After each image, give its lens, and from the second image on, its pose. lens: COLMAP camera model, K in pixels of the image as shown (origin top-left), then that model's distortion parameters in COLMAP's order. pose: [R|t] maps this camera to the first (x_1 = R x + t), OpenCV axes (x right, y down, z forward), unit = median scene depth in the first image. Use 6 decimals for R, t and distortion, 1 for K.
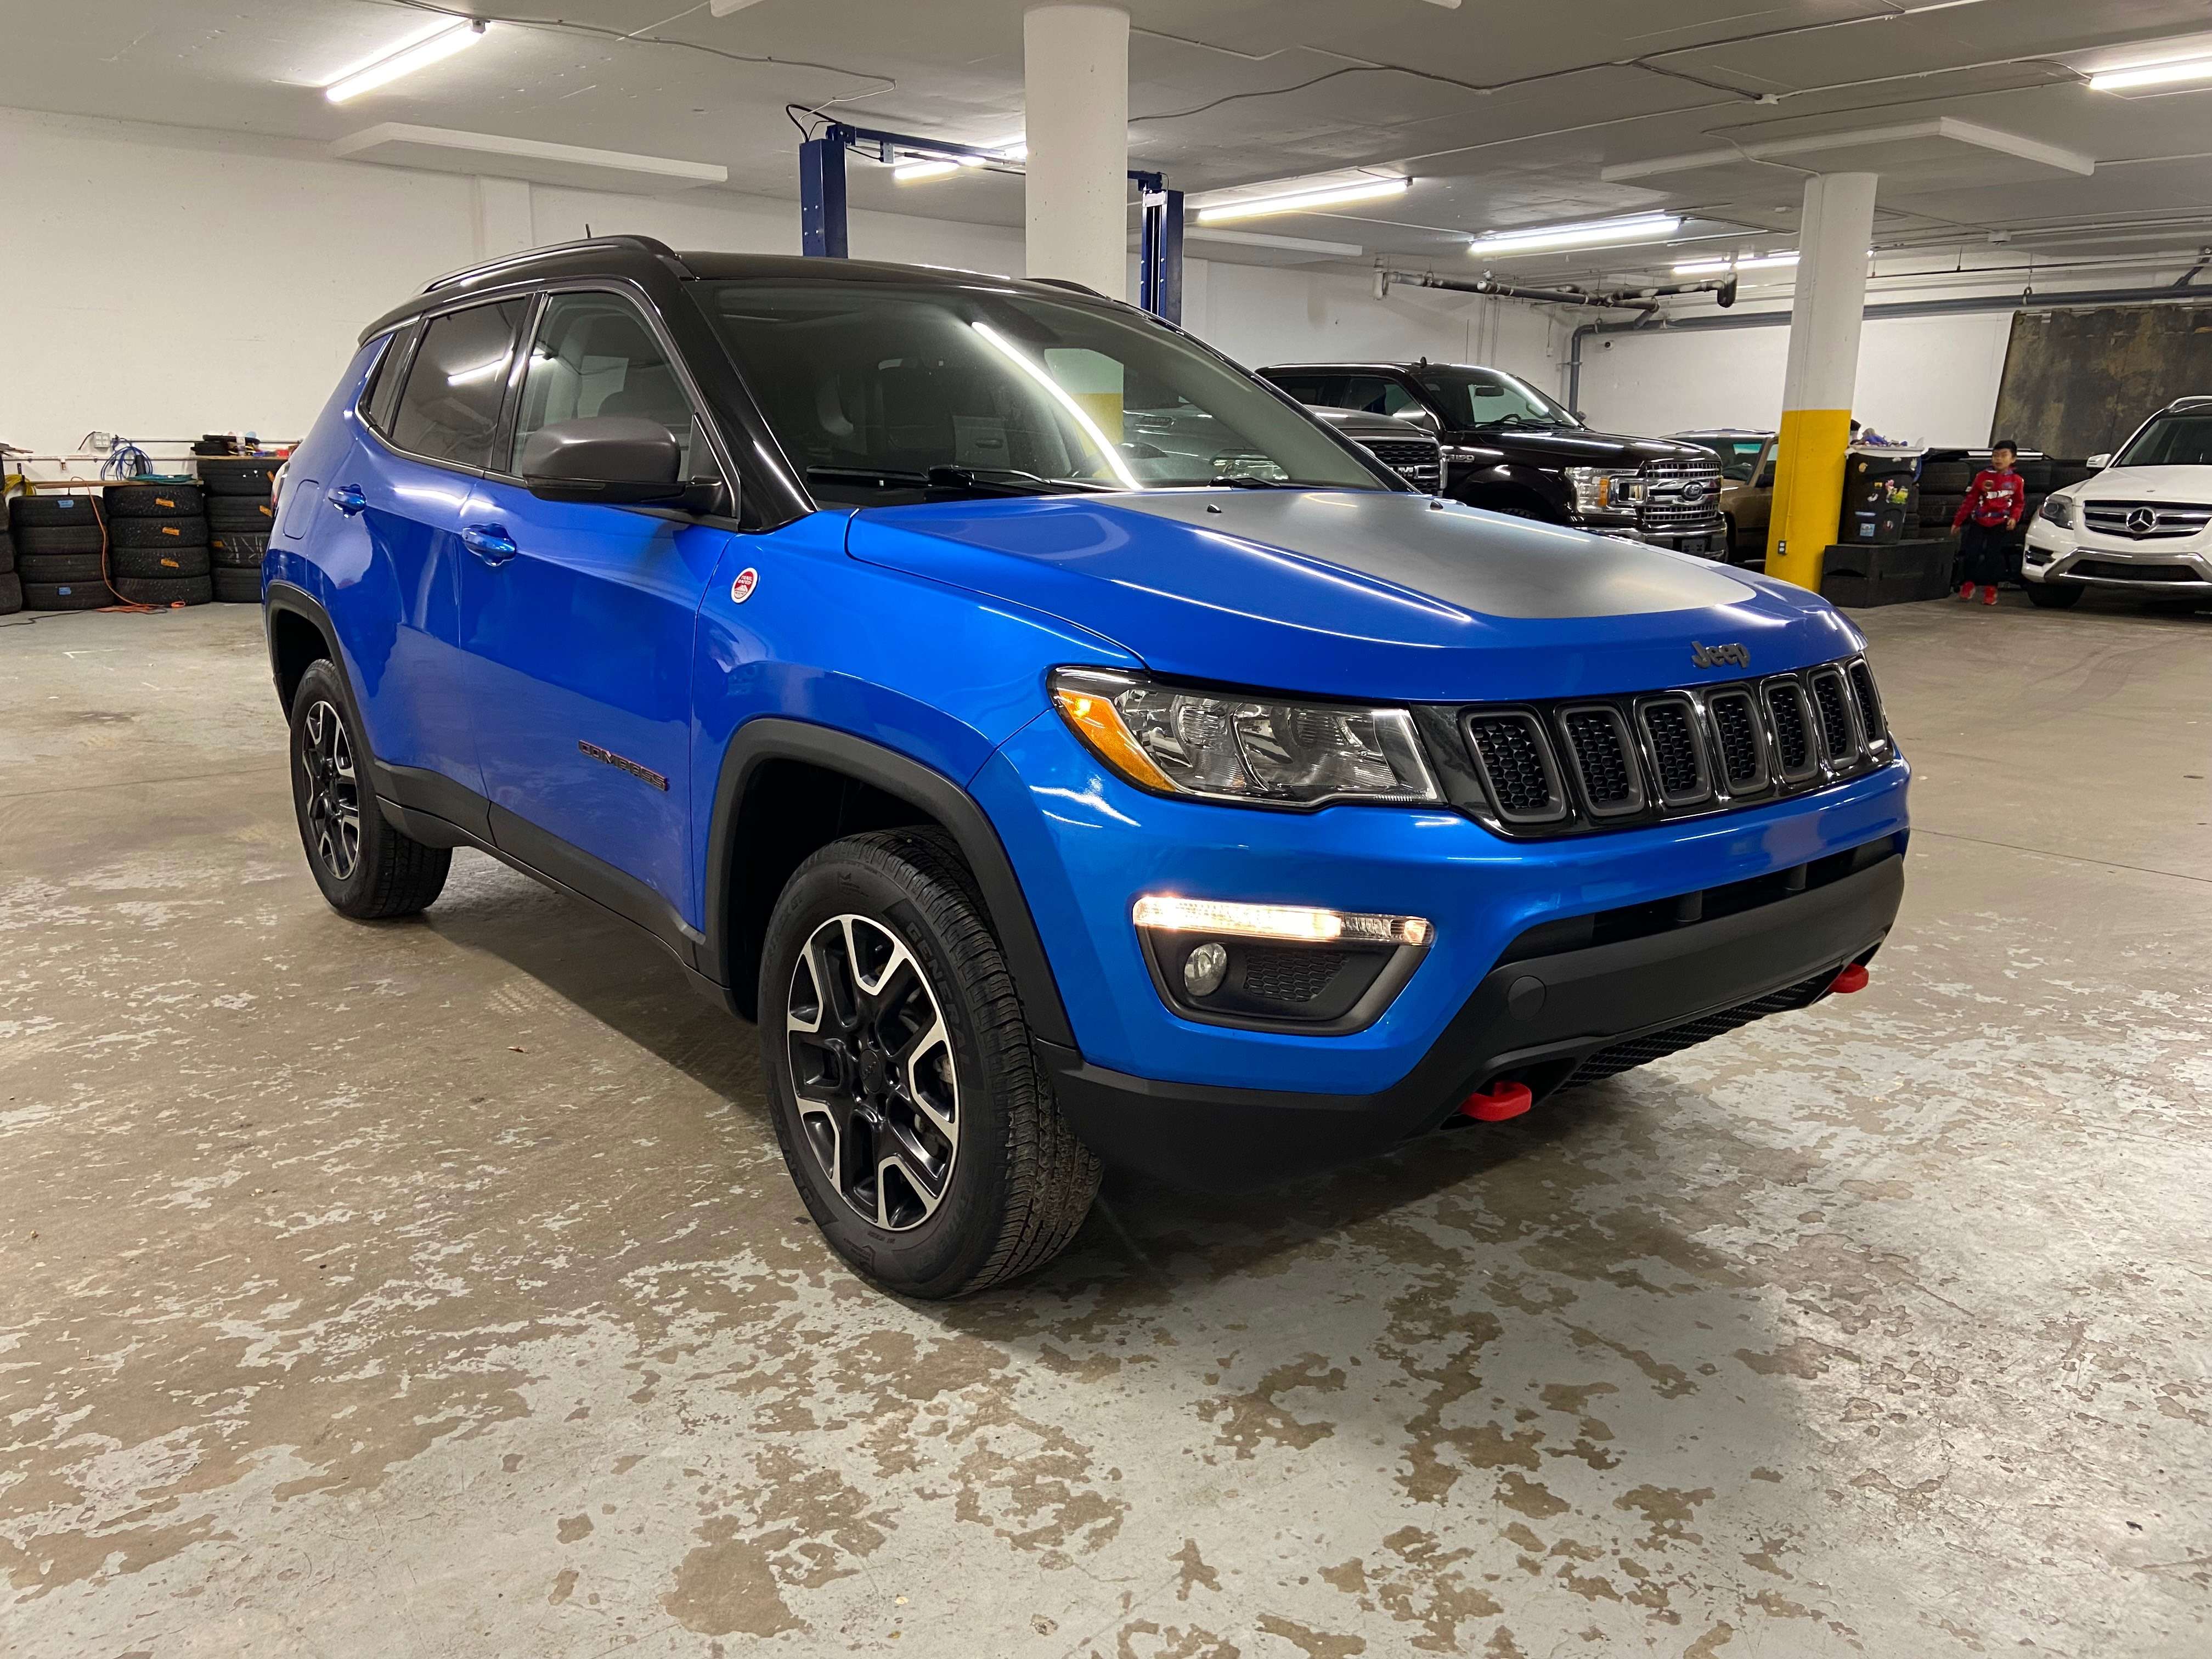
lens RADIAL K [[1670.4, 0, 1101.6], [0, 1670.4, 819.4], [0, 0, 1]] dist [0.110175, -0.126241]
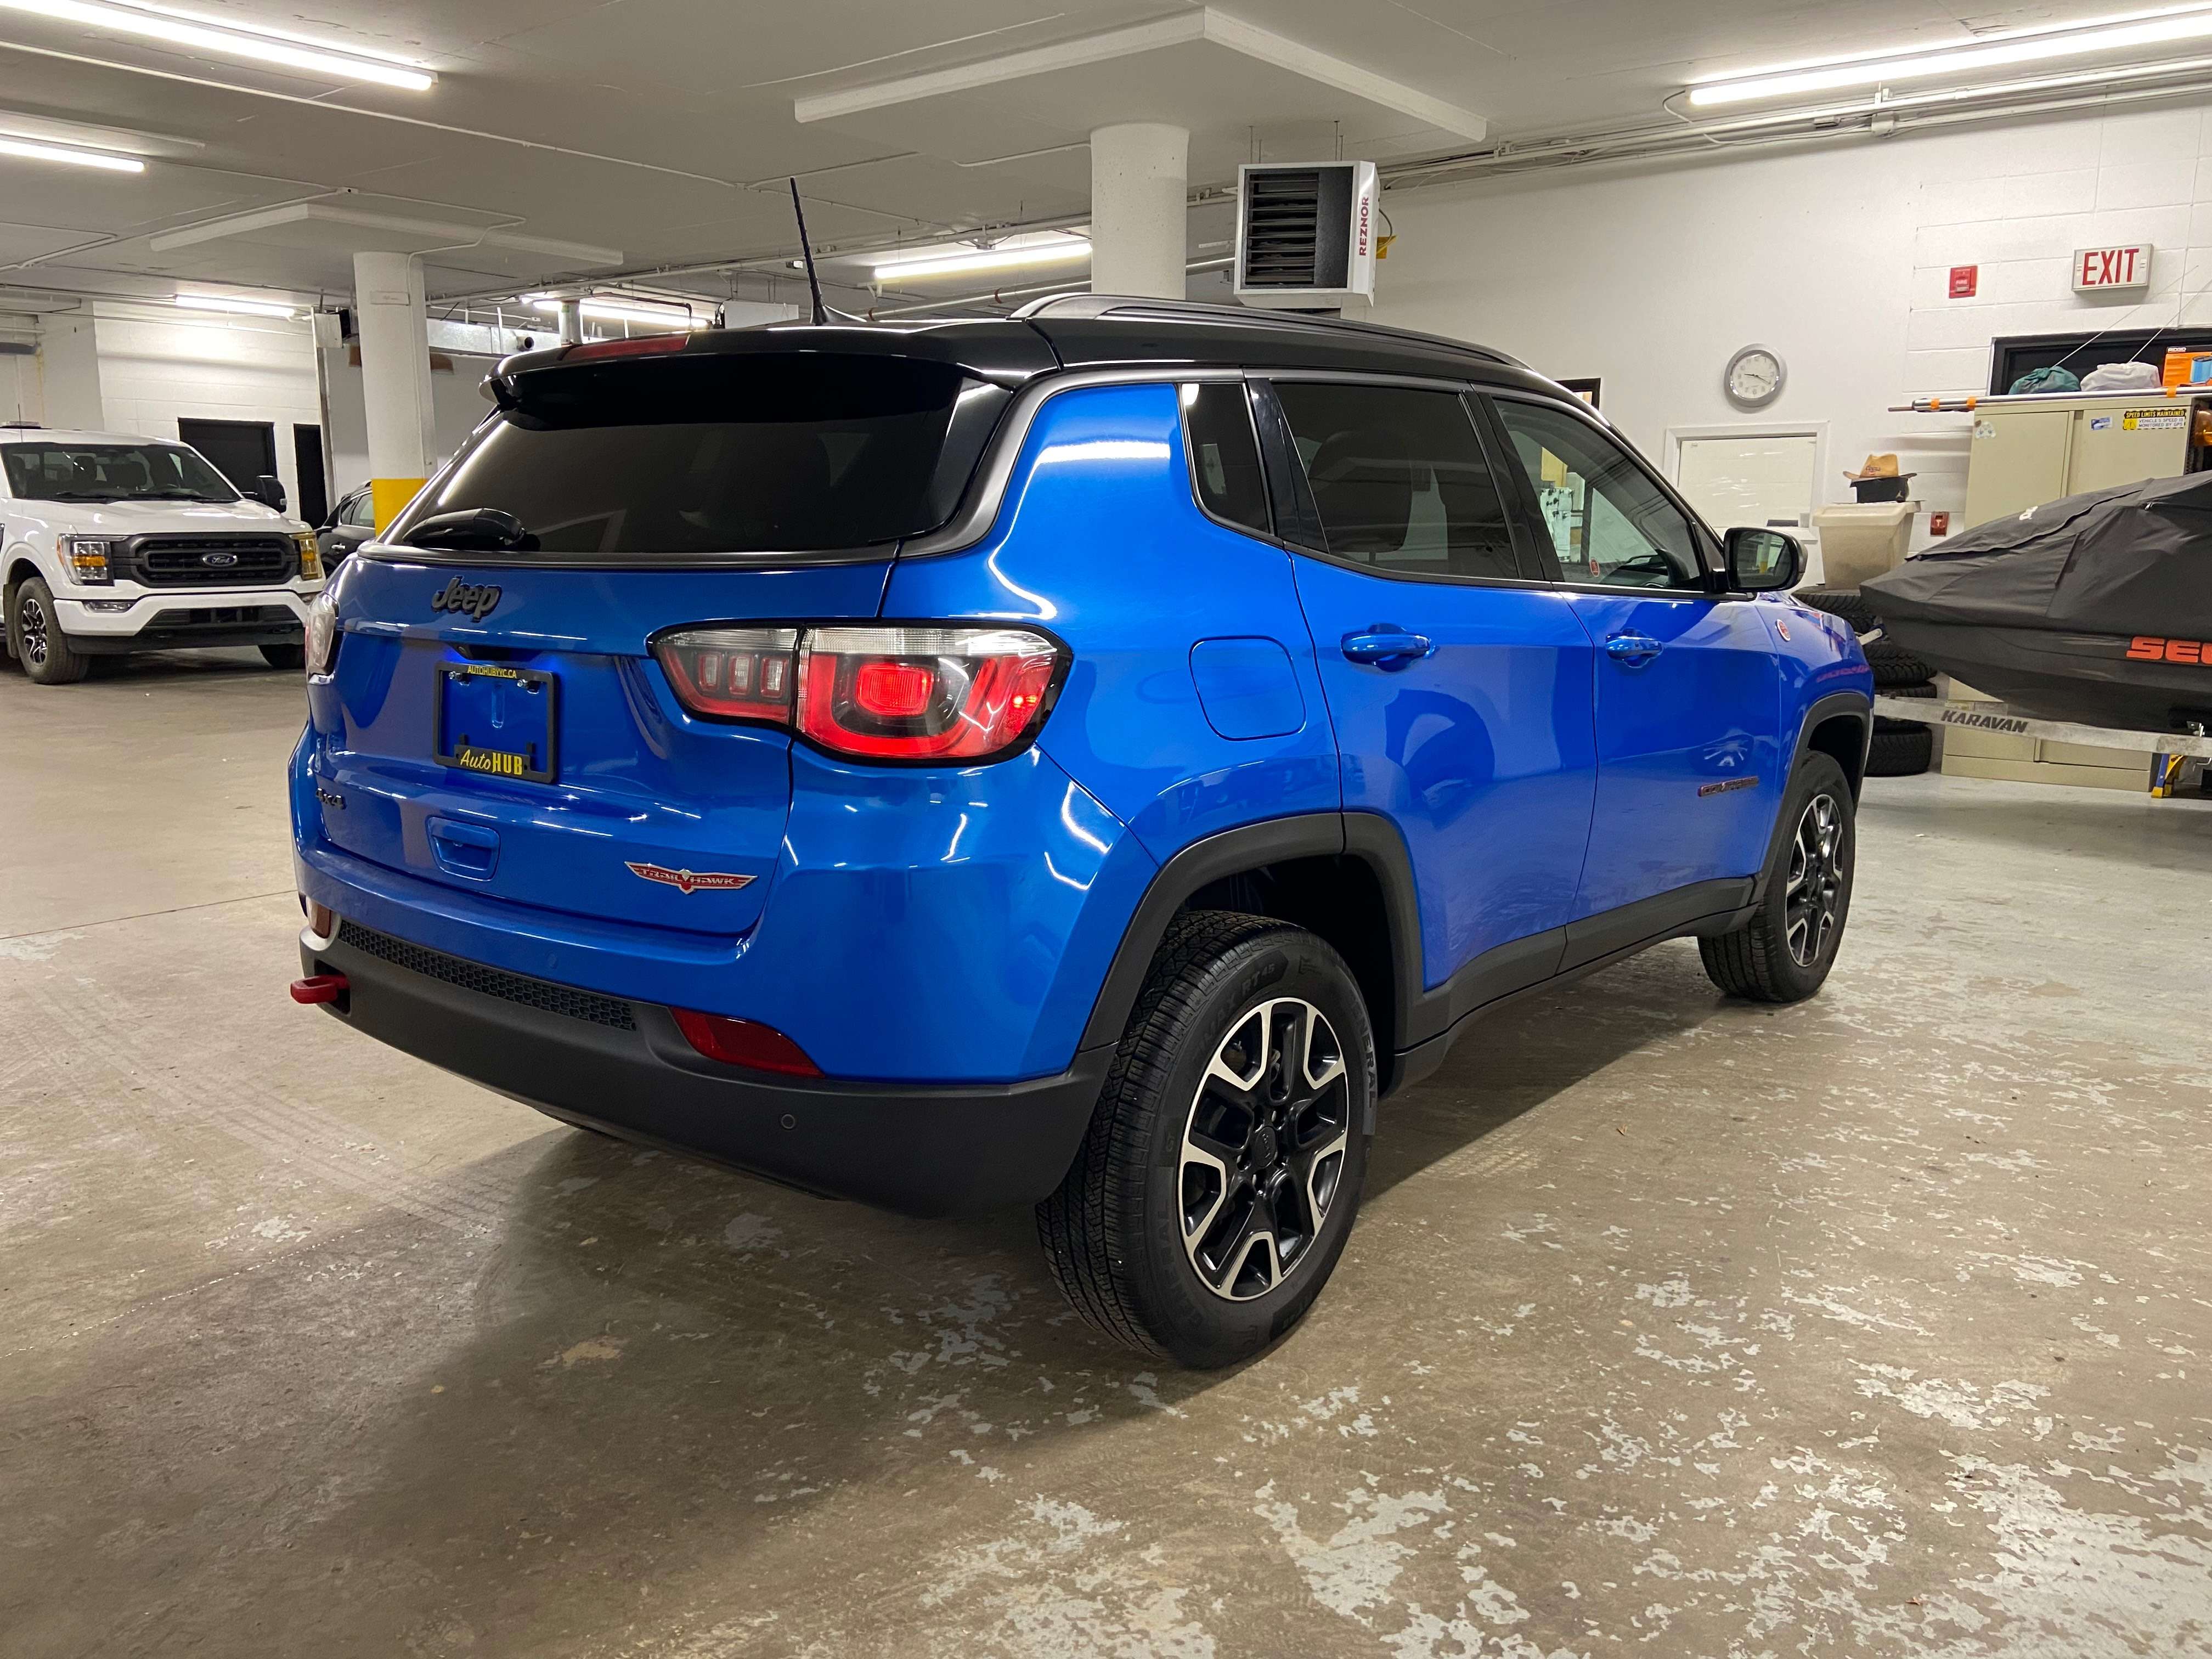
lens RADIAL K [[1670.4, 0, 1101.5], [0, 1670.4, 810.1], [0, 0, 1]] dist [0.110175, -0.126241]
pose [[-0.185329, -0.177812, 0.966456, -1.660851], [0.203634, 0.955196, 0.214789, -0.449150], [-0.961346, 0.236610, -0.140816, 1.866831]]
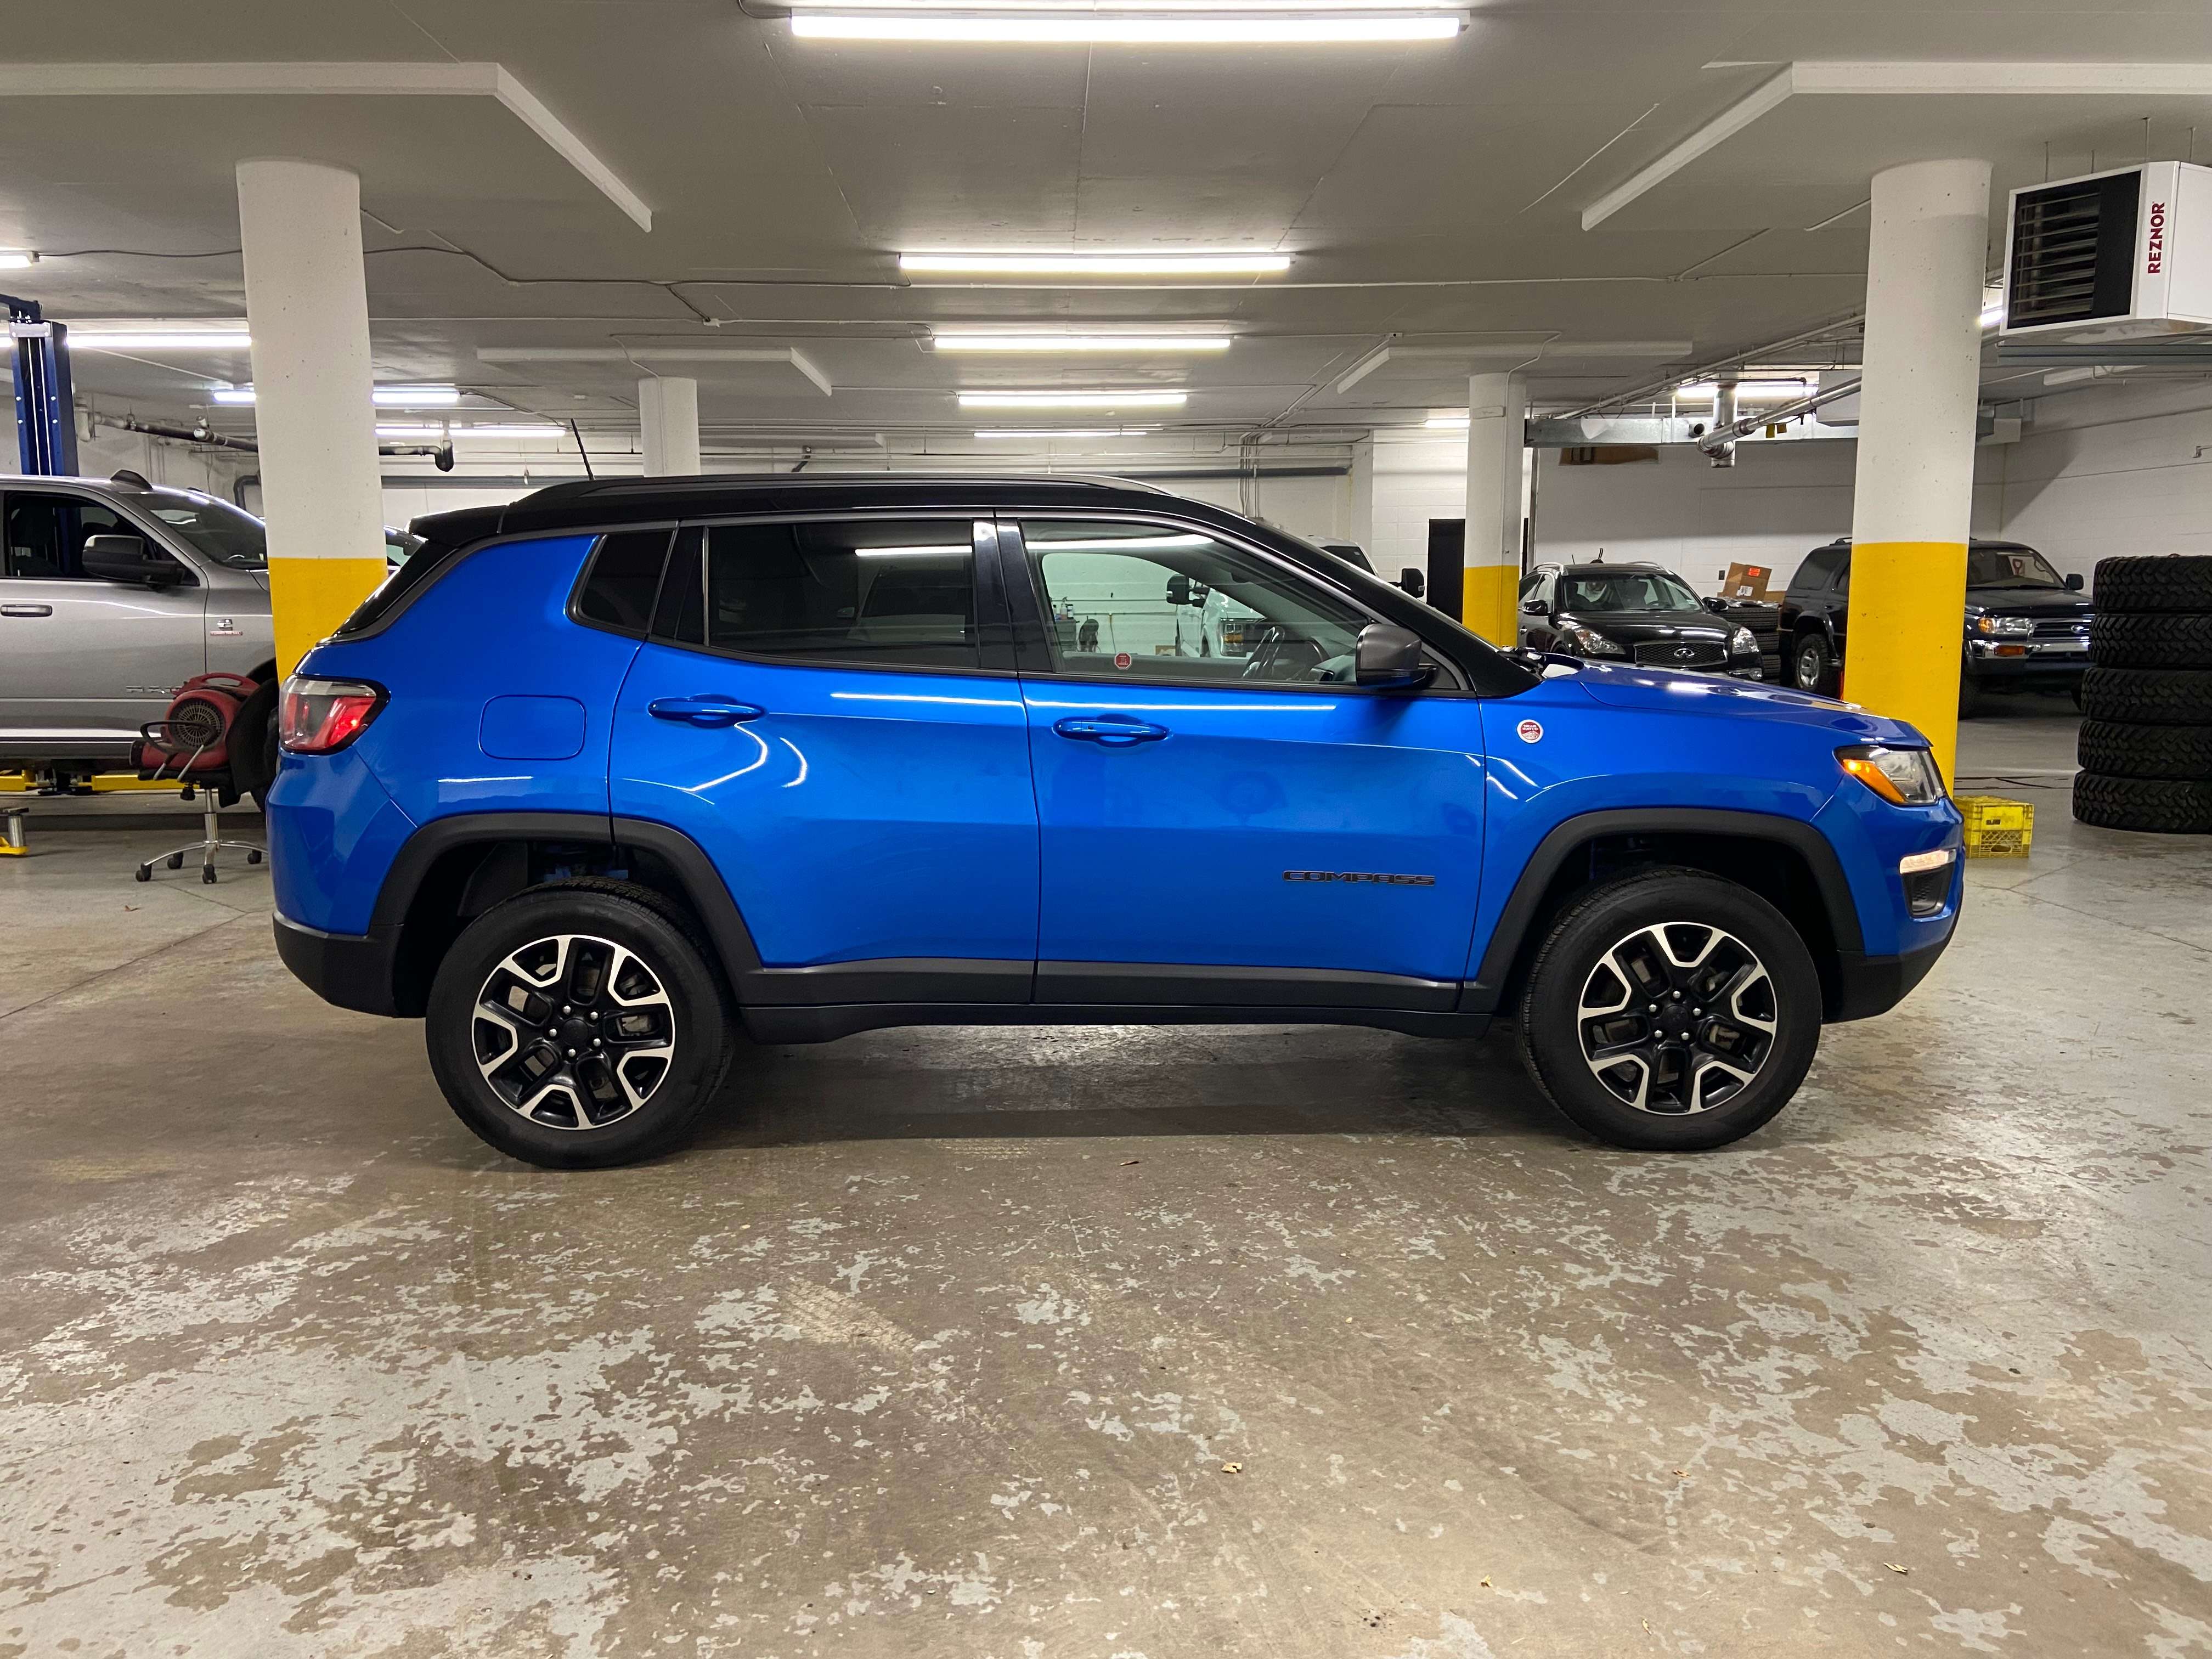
lens RADIAL K [[1670.4, 0, 1097.0], [0, 1670.4, 816.4], [0, 0, 1]] dist [0.110175, -0.126241]
pose [[0.622487, -0.118371, 0.773626, -1.612956], [0.181635, 0.983357, 0.004311, -0.139823], [-0.761261, 0.137834, 0.633627, 0.345623]]
